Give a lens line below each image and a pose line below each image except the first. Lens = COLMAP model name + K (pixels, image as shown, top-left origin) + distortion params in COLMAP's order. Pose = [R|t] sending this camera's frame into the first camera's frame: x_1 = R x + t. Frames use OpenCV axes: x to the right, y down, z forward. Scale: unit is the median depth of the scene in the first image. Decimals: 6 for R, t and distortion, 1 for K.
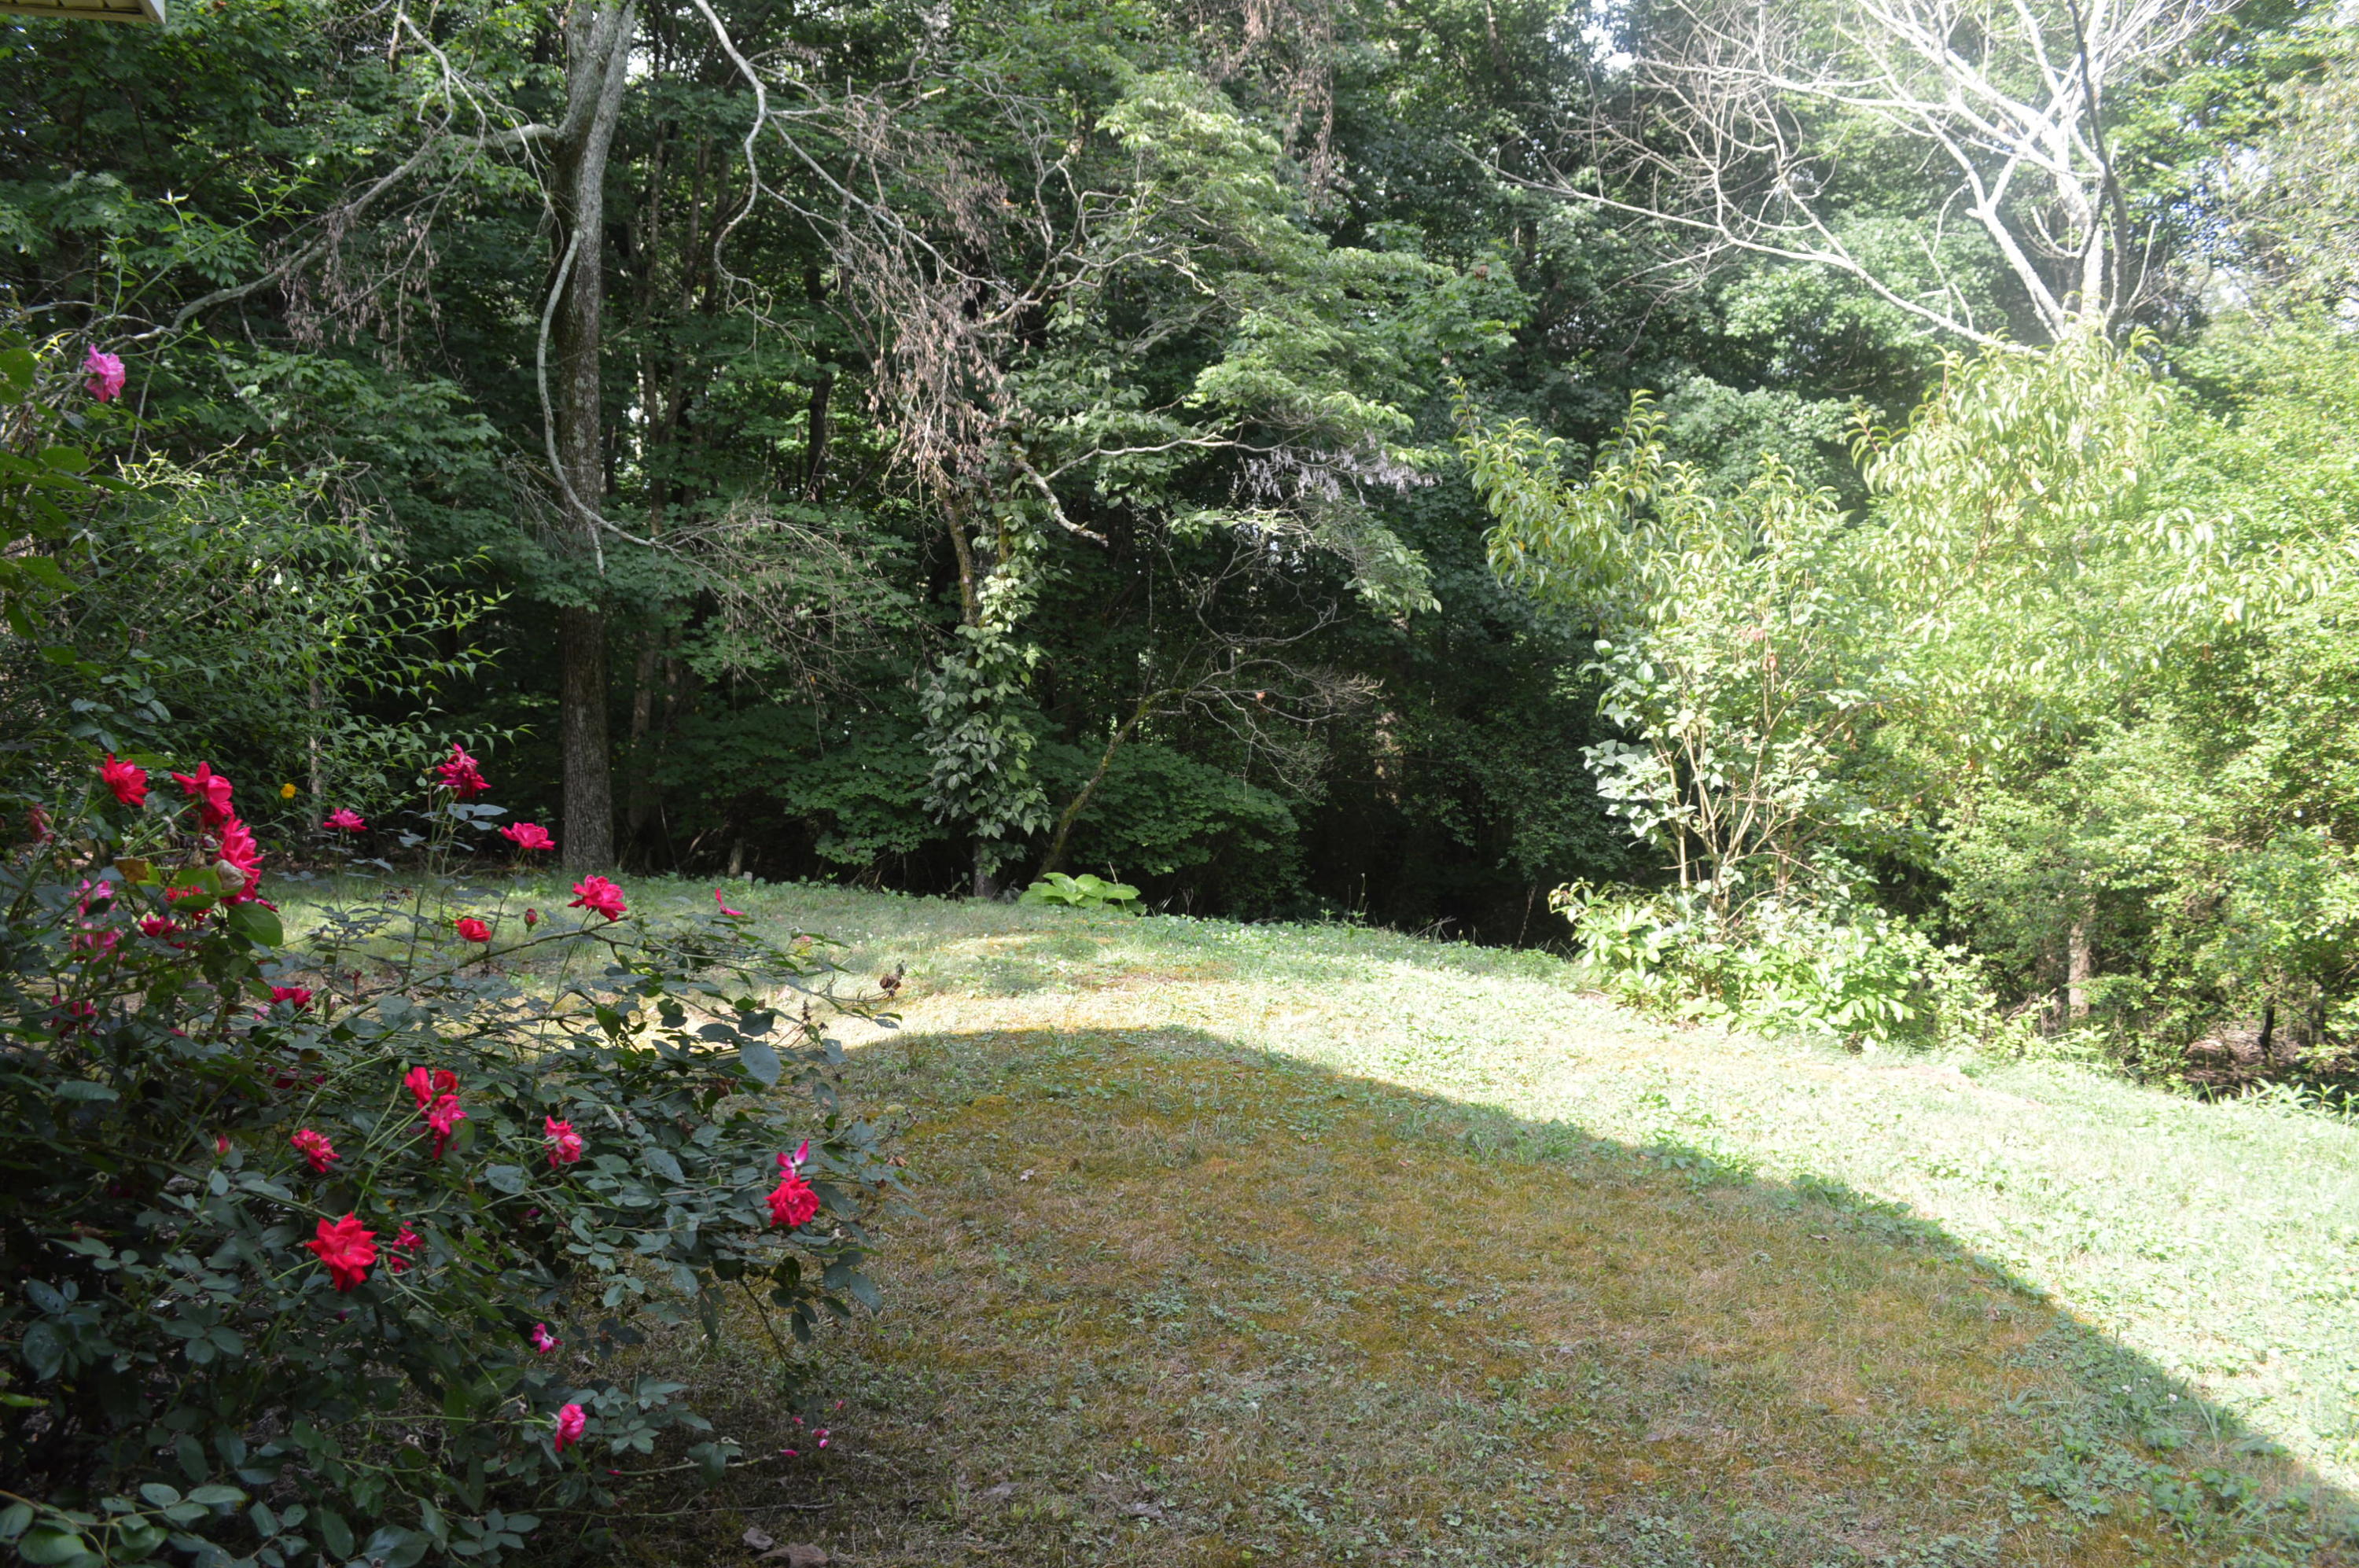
lens RADIAL K [[1900.8, 0, 1177.1], [0, 1900.8, 777.8], [0, 0, 1]] dist [-0.080607, 0.016849]
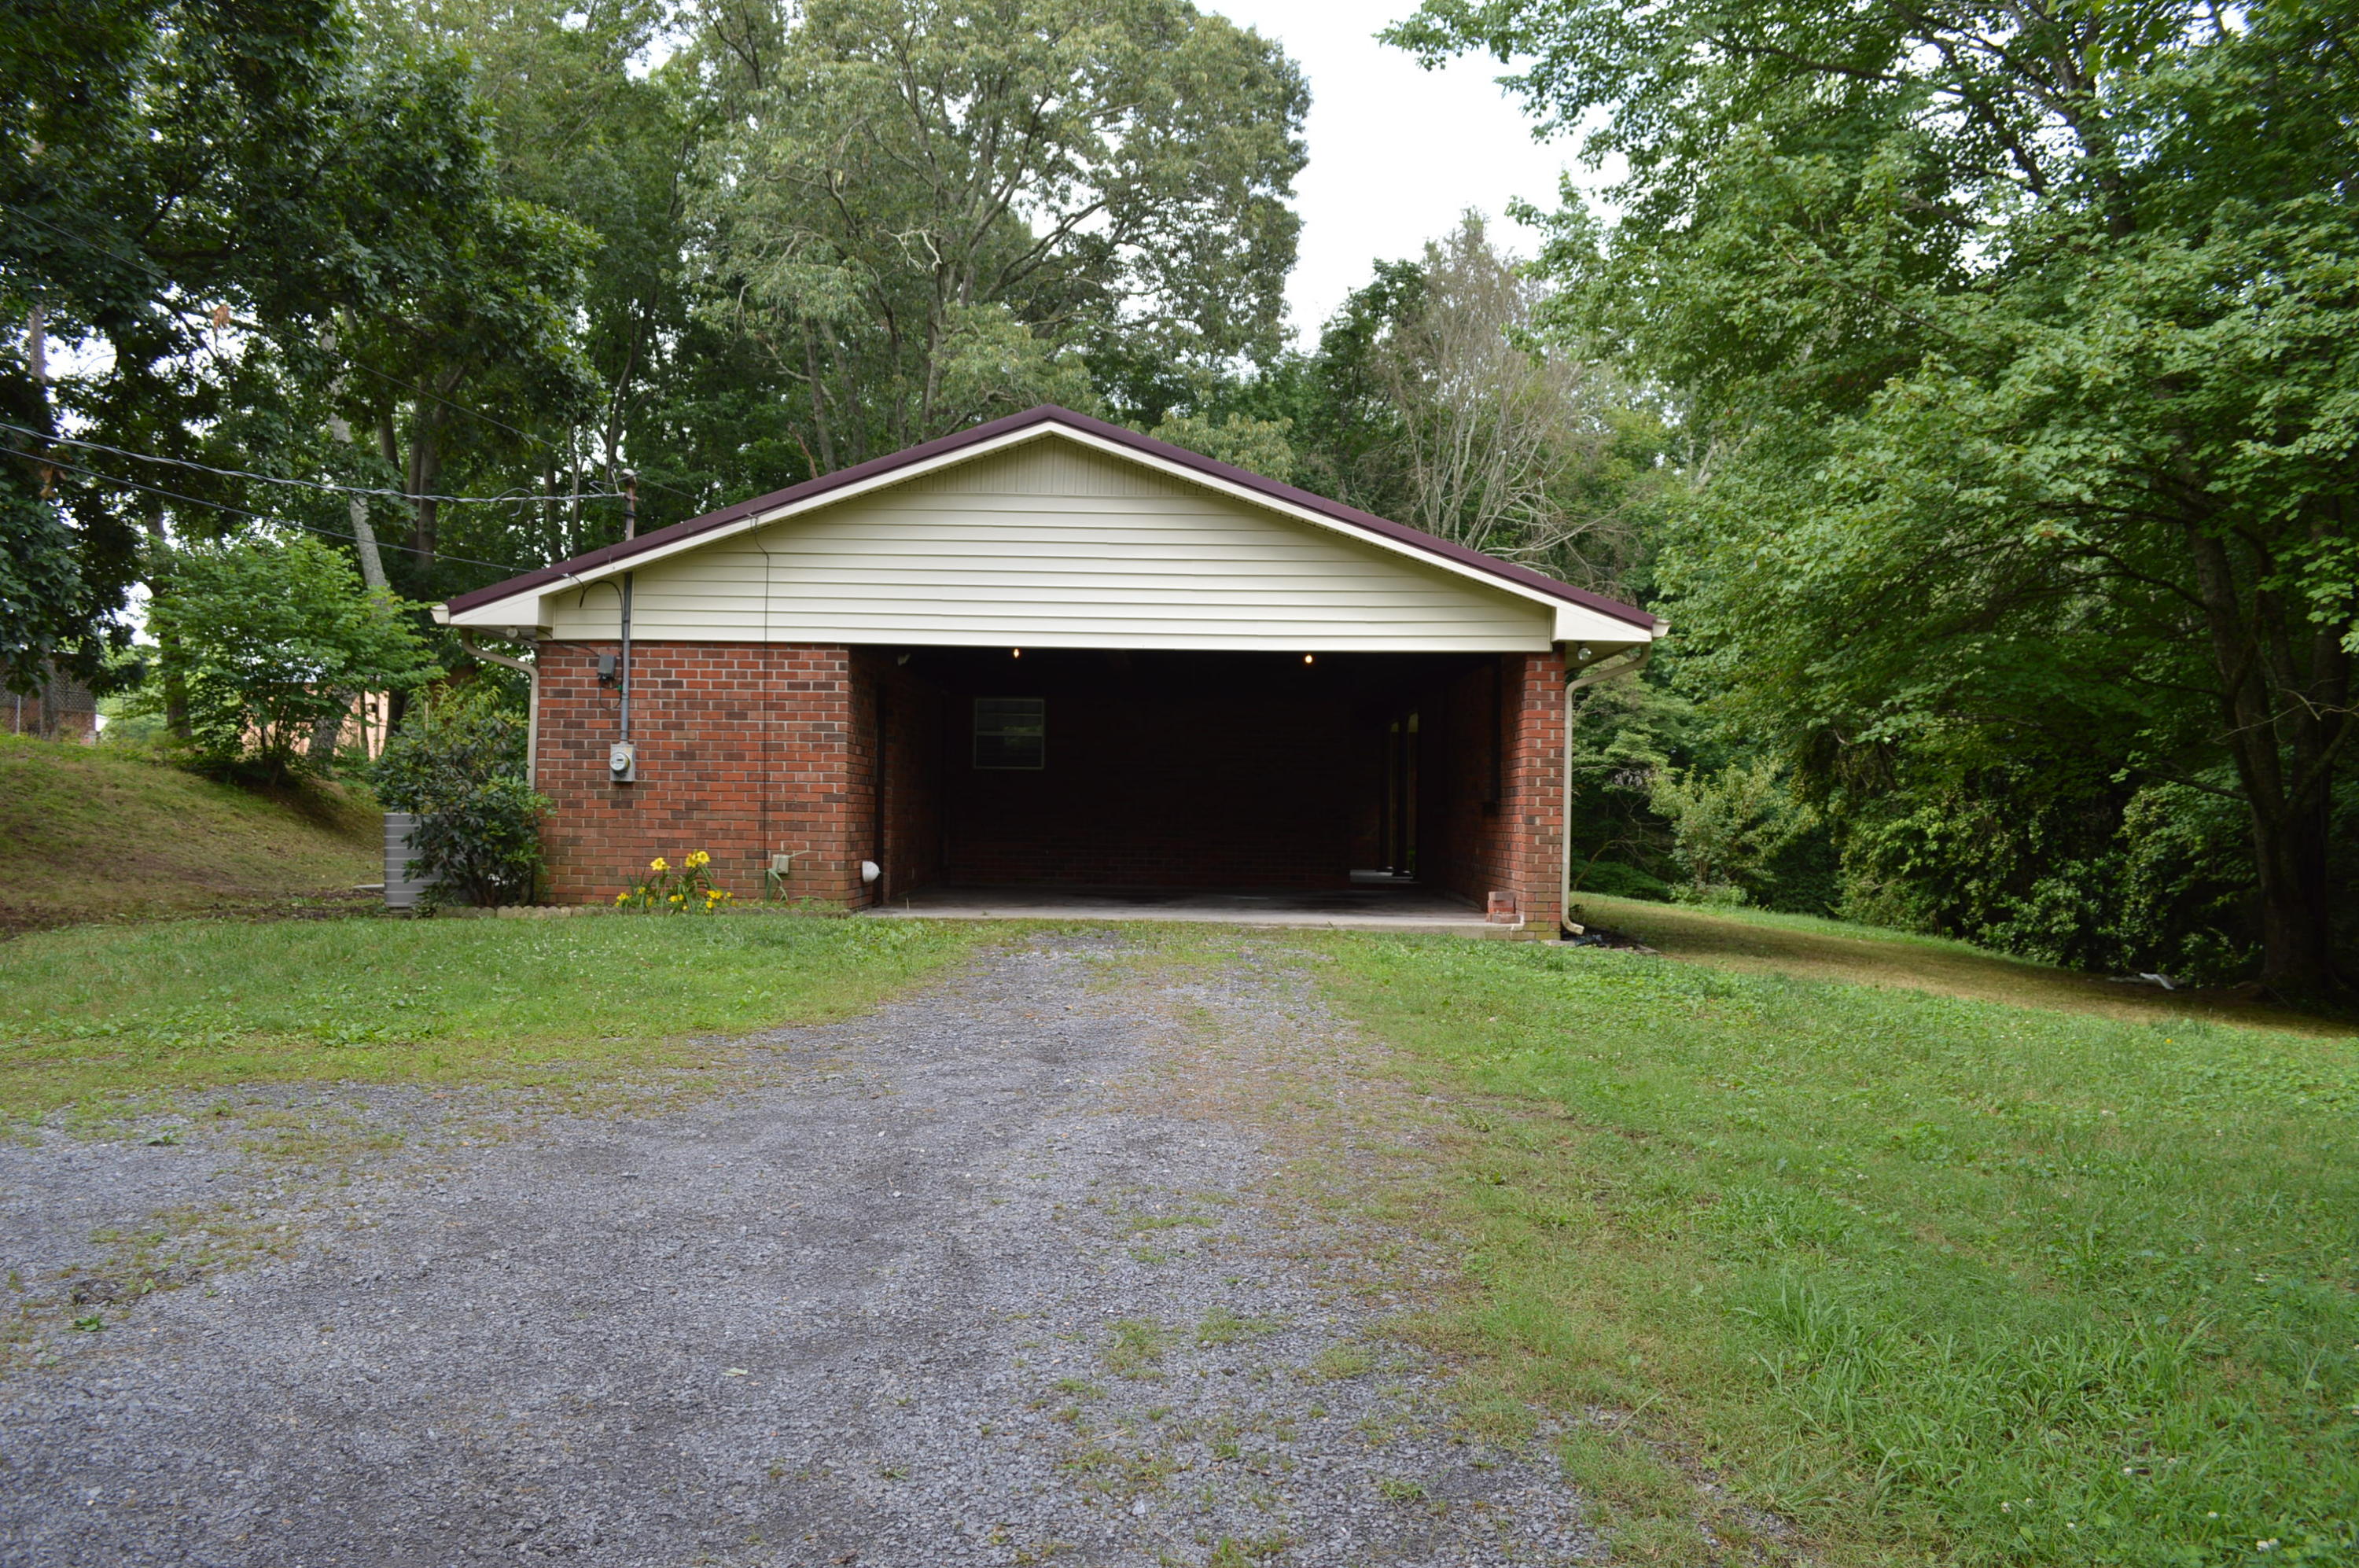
lens RADIAL K [[1900.8, 0, 1178.7], [0, 1900.8, 783.1], [0, 0, 1]] dist [-0.080607, 0.016849]
pose [[0.939109, 0.007521, -0.343536, 0.409323], [-0.039999, 0.995357, -0.087552, 0.164801], [0.341283, 0.095962, 0.935050, -2.203377]]
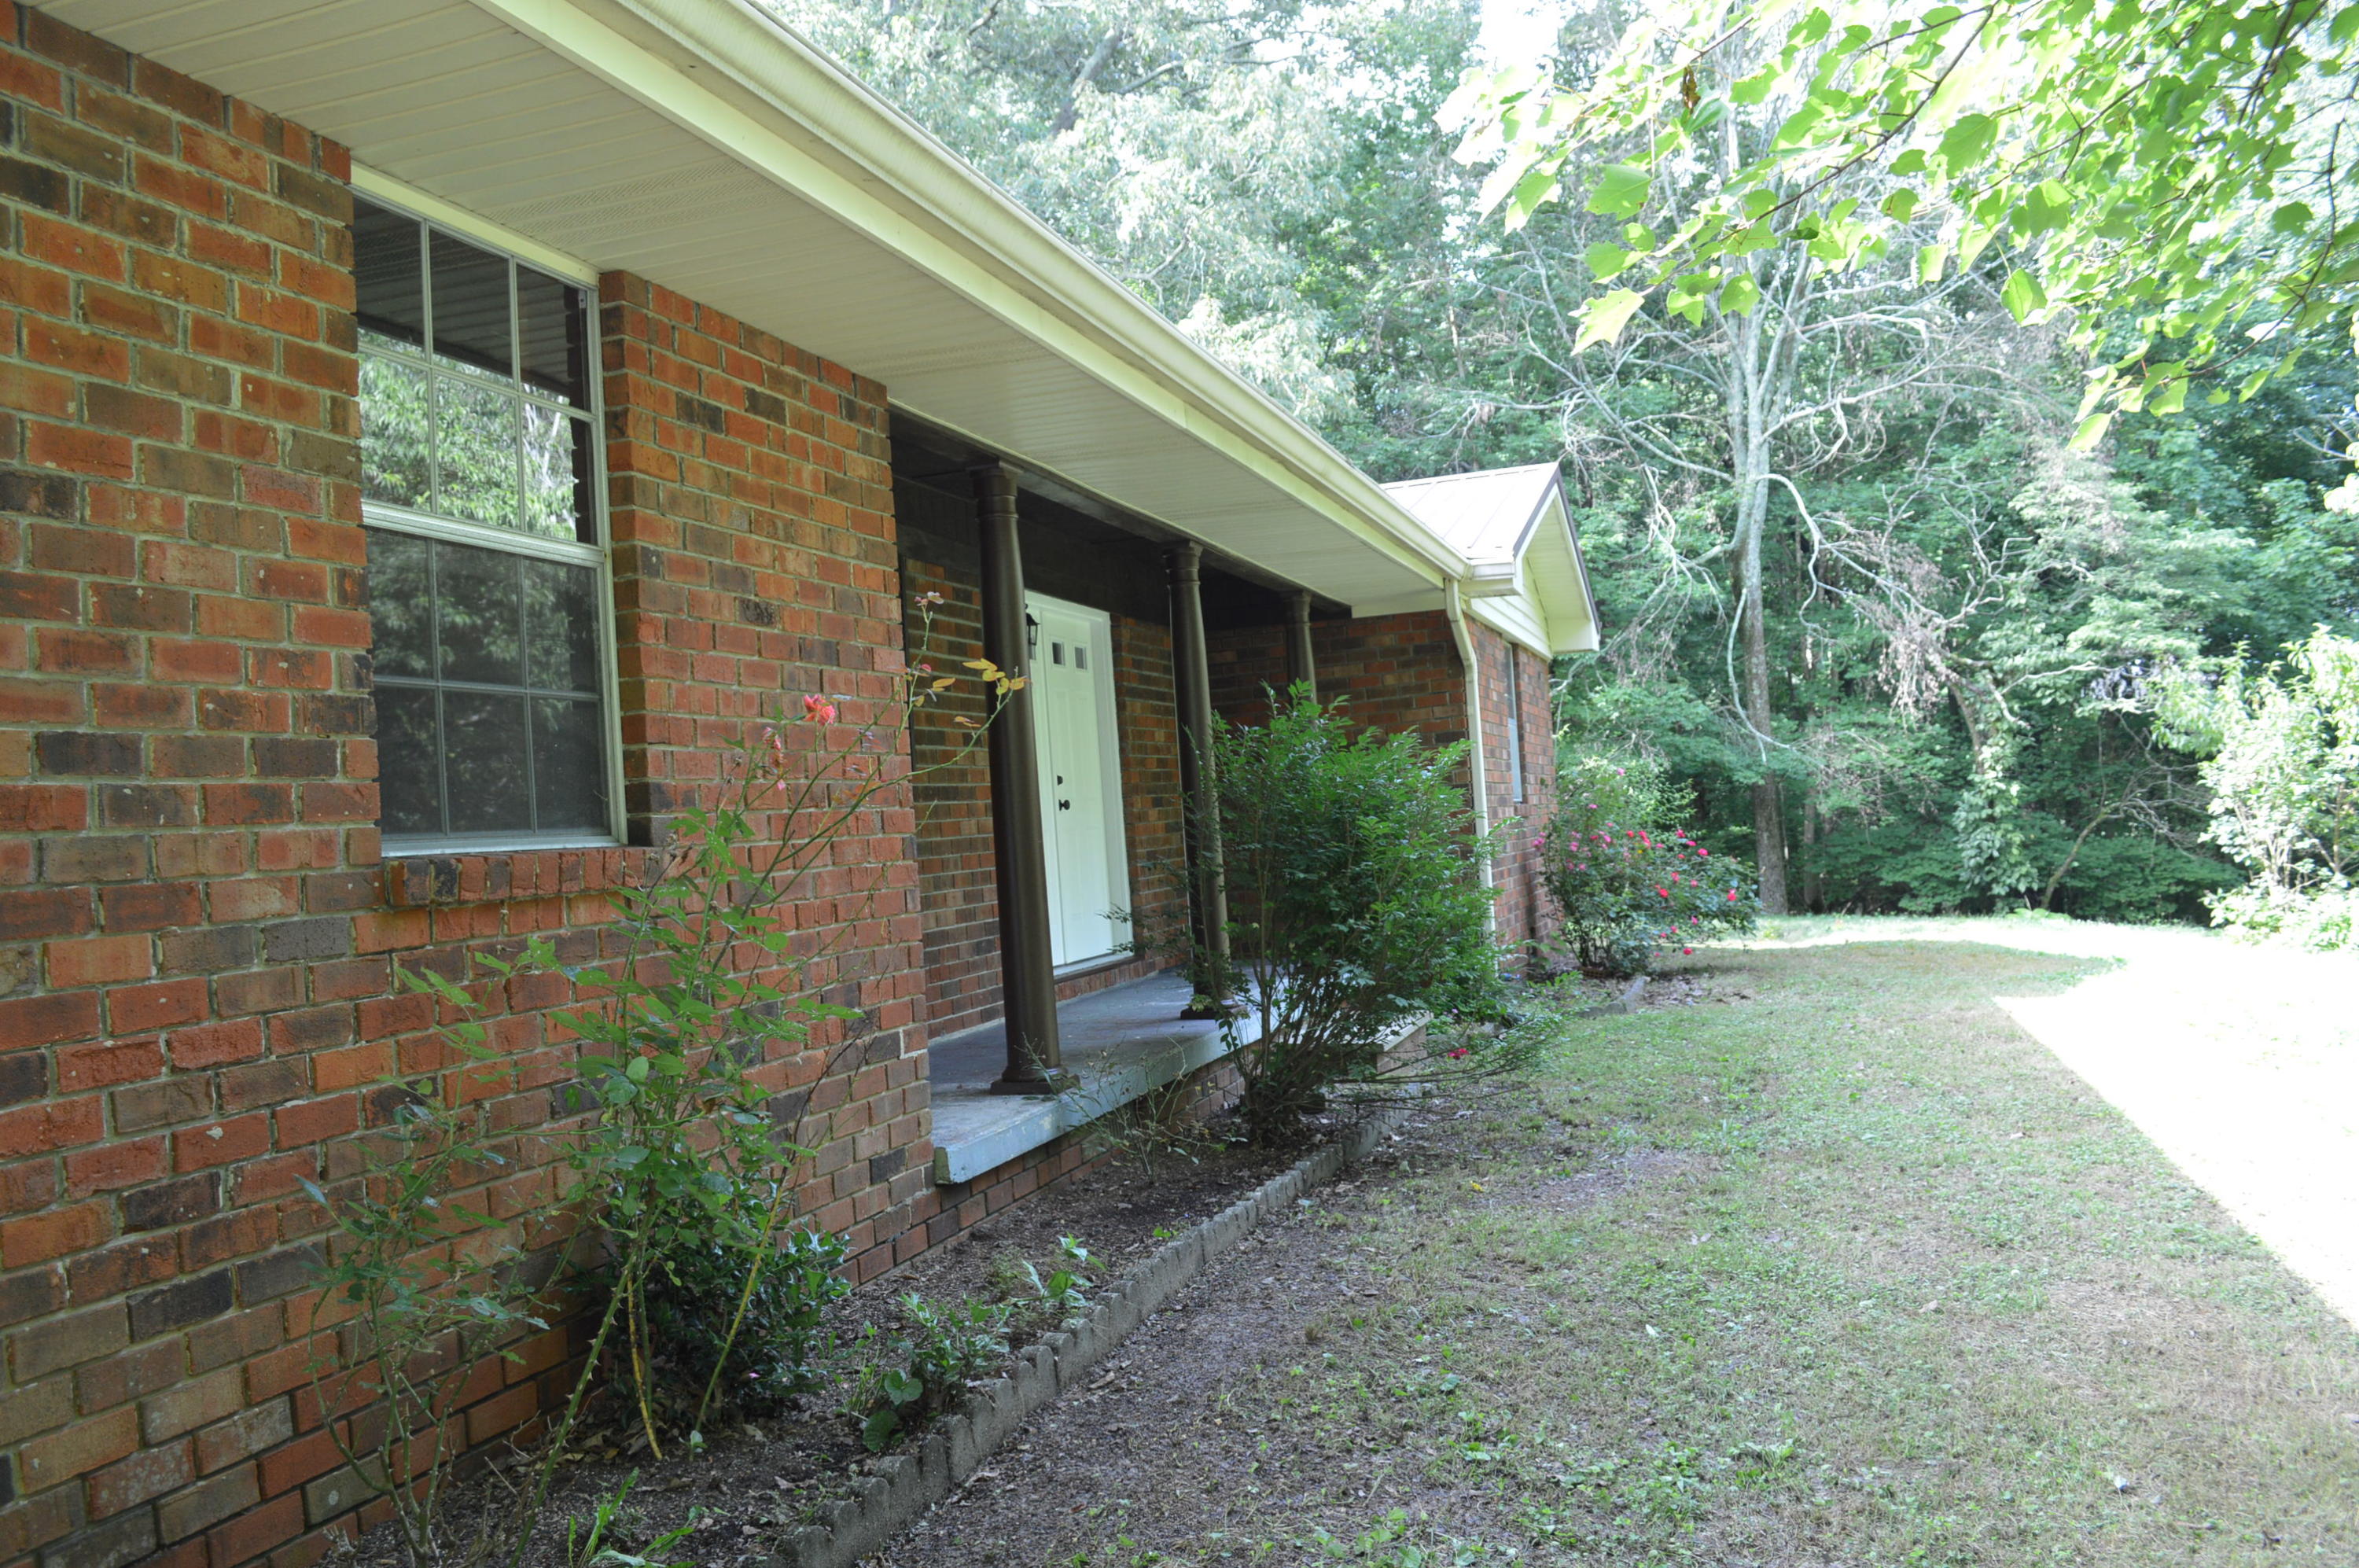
lens RADIAL K [[1900.8, 0, 1168.7], [0, 1900.8, 764.0], [0, 0, 1]] dist [-0.080607, 0.016849]
pose [[0.791921, -0.073594, -0.606172, 0.353190], [0.023568, 0.995655, -0.090091, 0.049843], [0.610168, 0.057059, 0.790215, -0.840559]]
